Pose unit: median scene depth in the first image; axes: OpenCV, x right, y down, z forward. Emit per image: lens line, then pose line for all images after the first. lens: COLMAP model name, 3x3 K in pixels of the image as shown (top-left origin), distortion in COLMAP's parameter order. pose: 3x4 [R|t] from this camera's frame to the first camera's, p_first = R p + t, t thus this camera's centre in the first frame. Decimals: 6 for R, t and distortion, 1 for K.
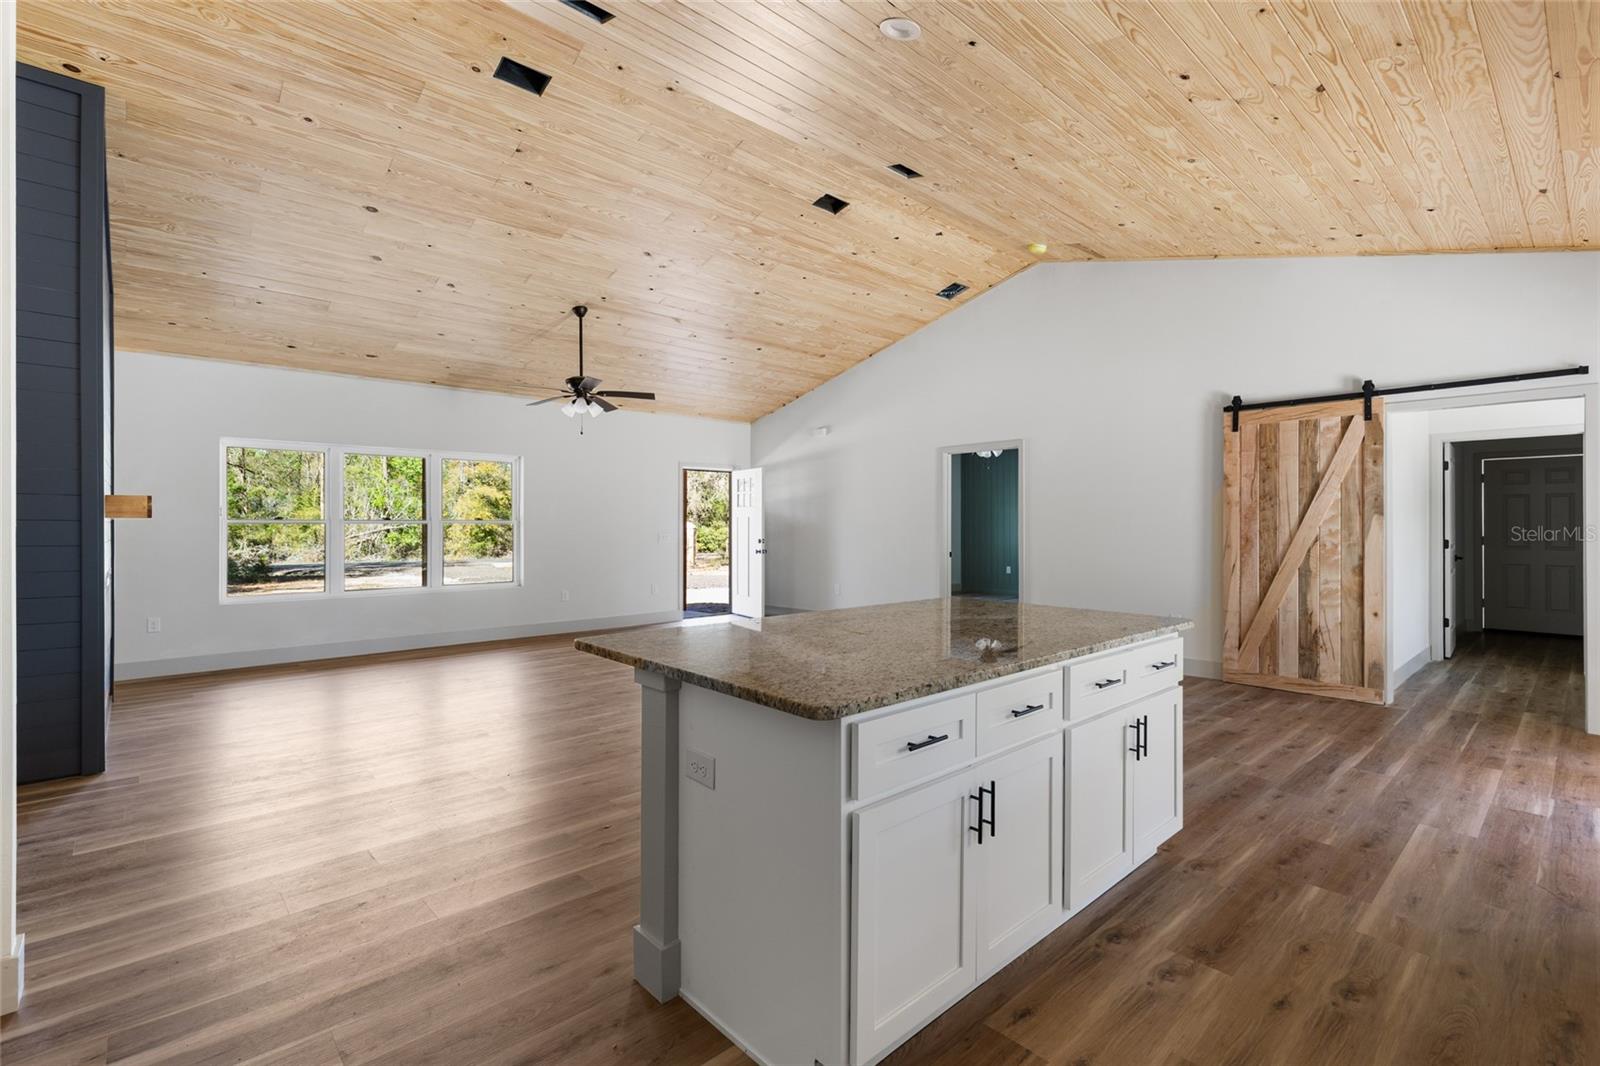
lens RADIAL K [[718.3, 0, 793.0], [0, 718.3, 524.6], [0, 0, 1]] dist [0.010066, -0.000954]
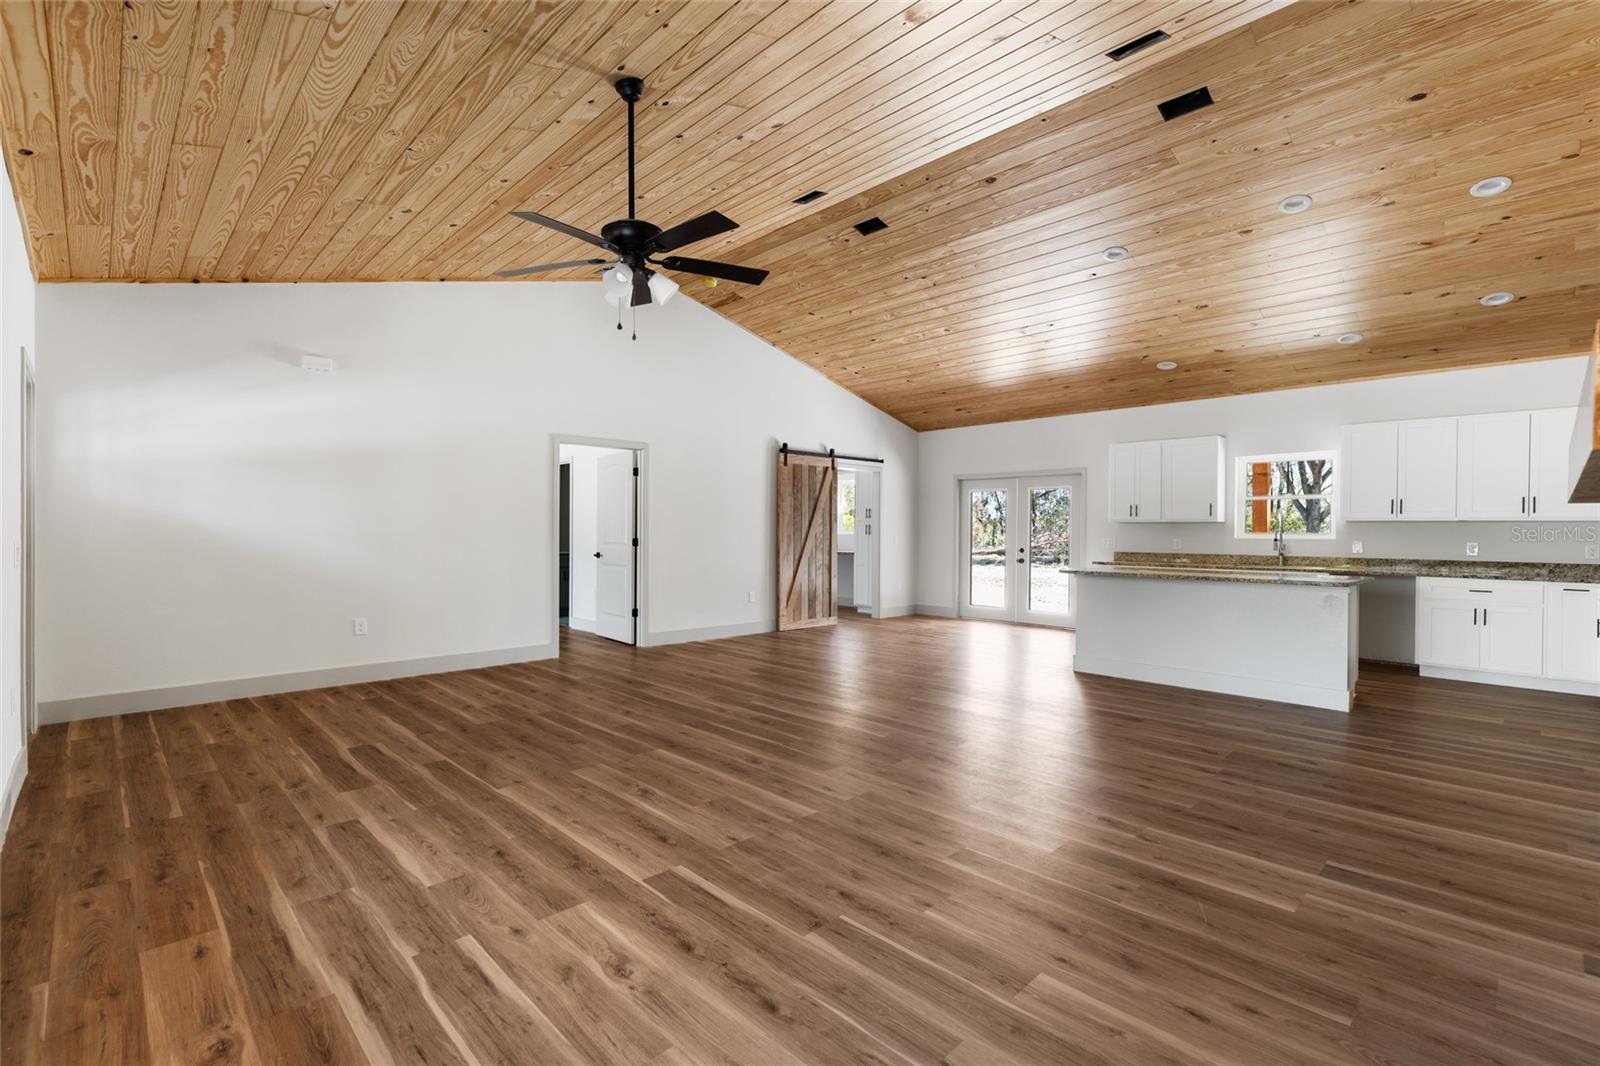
lens RADIAL K [[718.3, 0, 789.1], [0, 718.3, 532.0], [0, 0, 1]] dist [0.010066, -0.000954]
pose [[-0.031804, -0.003632, 0.999488, -1.229529], [-0.007633, 0.999965, 0.003391, 0.012733], [-0.999465, -0.007521, -0.031831, 1.349501]]
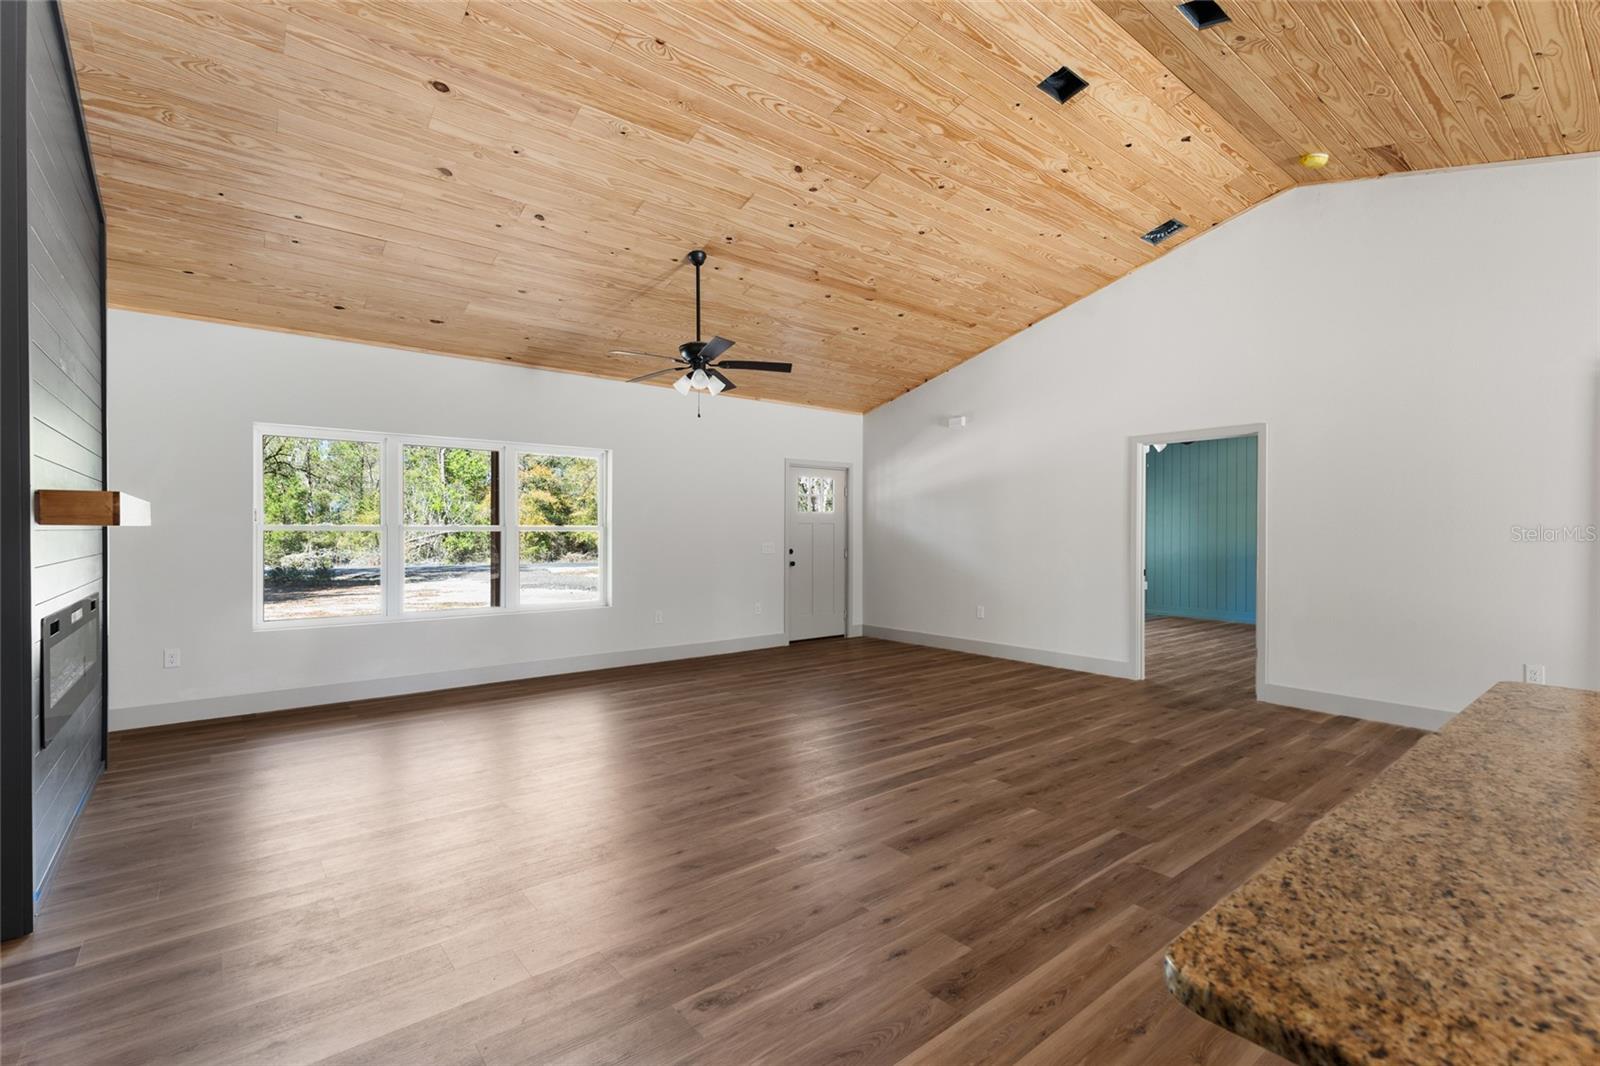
lens RADIAL K [[718.3, 0, 796.1], [0, 718.3, 531.4], [0, 0, 1]] dist [0.010066, -0.000954]
pose [[0.998291, 0.003564, -0.058329, -0.138304], [-0.003422, 0.999991, 0.002533, -0.004240], [0.058338, -0.002329, 0.998294, 0.223760]]
